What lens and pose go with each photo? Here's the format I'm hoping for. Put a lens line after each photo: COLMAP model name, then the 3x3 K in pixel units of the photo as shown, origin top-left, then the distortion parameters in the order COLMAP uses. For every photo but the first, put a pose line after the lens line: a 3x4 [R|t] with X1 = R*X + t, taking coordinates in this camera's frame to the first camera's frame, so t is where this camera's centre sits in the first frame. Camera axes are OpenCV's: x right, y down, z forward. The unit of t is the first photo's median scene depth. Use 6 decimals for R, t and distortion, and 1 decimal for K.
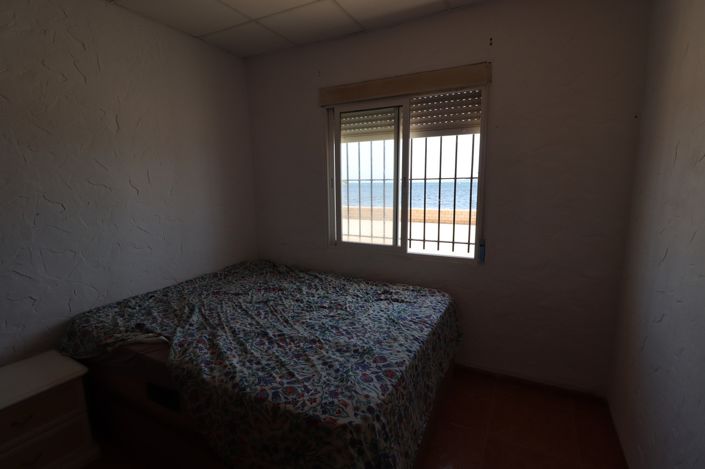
lens RADIAL K [[328.2, 0, 354.0], [0, 328.2, 237.6], [0, 0, 1]] dist [-0.001923, -0.014987]
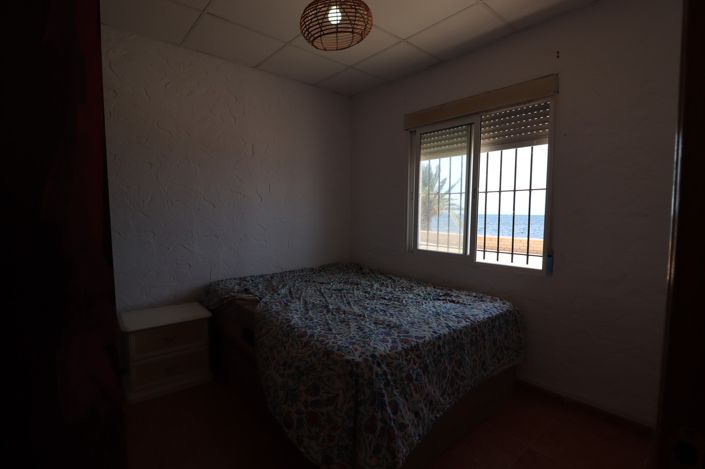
lens RADIAL K [[328.2, 0, 354.0], [0, 328.2, 237.6], [0, 0, 1]] dist [-0.001923, -0.014987]
pose [[0.927438, 0.047572, -0.370938, 0.215827], [-0.079882, 0.994184, -0.072223, 0.088536], [0.365345, 0.096614, 0.925845, -0.114467]]
